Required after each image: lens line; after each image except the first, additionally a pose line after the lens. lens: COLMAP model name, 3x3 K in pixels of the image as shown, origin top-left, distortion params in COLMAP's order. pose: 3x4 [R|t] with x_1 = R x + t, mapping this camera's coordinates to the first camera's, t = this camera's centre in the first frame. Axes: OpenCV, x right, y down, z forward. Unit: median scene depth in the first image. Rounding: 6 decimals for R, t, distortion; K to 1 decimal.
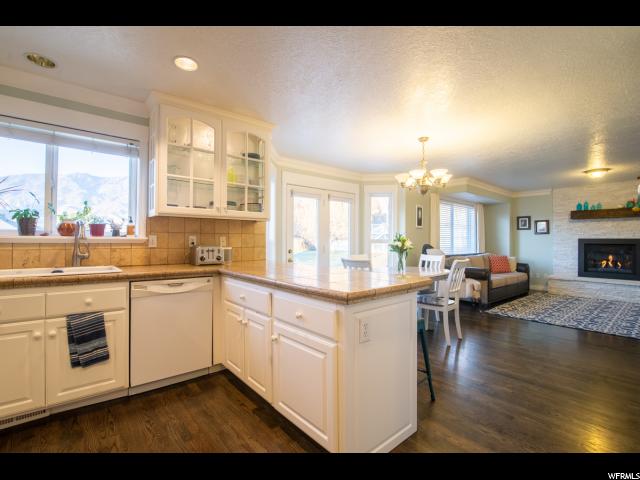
lens RADIAL K [[295.1, 0, 313.4], [0, 295.1, 239.0], [0, 0, 1]] dist [-0.017281, -0.000080]
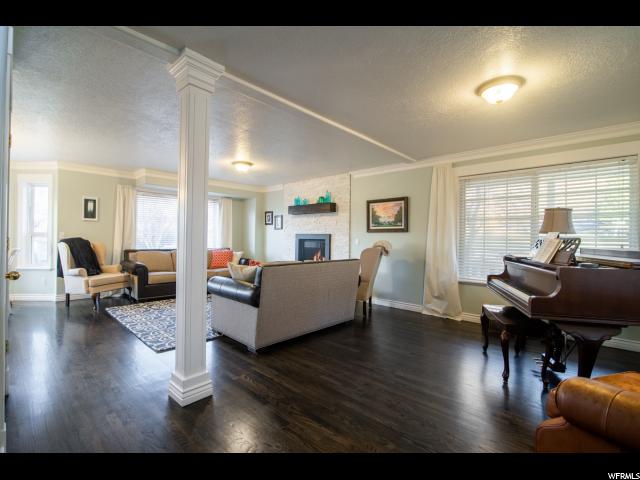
lens RADIAL K [[295.1, 0, 313.4], [0, 295.1, 239.0], [0, 0, 1]] dist [-0.017281, -0.000080]
pose [[0.991944, 0.005751, 0.126544, 0.882440], [-0.007274, 0.999907, 0.011572, 0.004264], [-0.126465, -0.012400, 0.991894, -0.019727]]
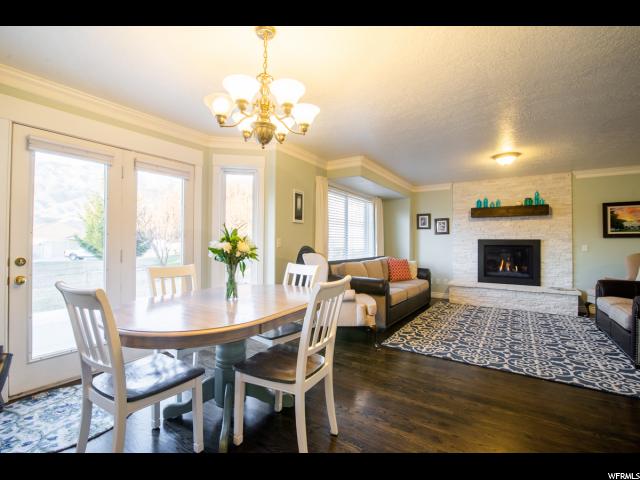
lens RADIAL K [[295.1, 0, 313.4], [0, 295.1, 239.0], [0, 0, 1]] dist [-0.017281, -0.000080]
pose [[0.958606, 0.004342, 0.284703, 0.180500], [-0.003130, 0.999984, -0.004712, 0.003425], [-0.284719, 0.003626, 0.958604, 0.295605]]
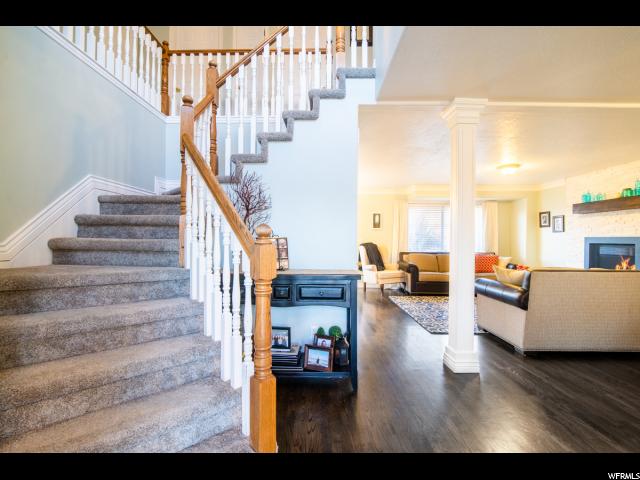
lens RADIAL K [[295.1, 0, 313.4], [0, 295.1, 239.0], [0, 0, 1]] dist [-0.017281, -0.000080]
pose [[0.762502, -0.003459, -0.646976, 0.897906], [0.003814, 0.999992, -0.000851, 0.001412], [0.646974, -0.001819, 0.762510, -0.127994]]
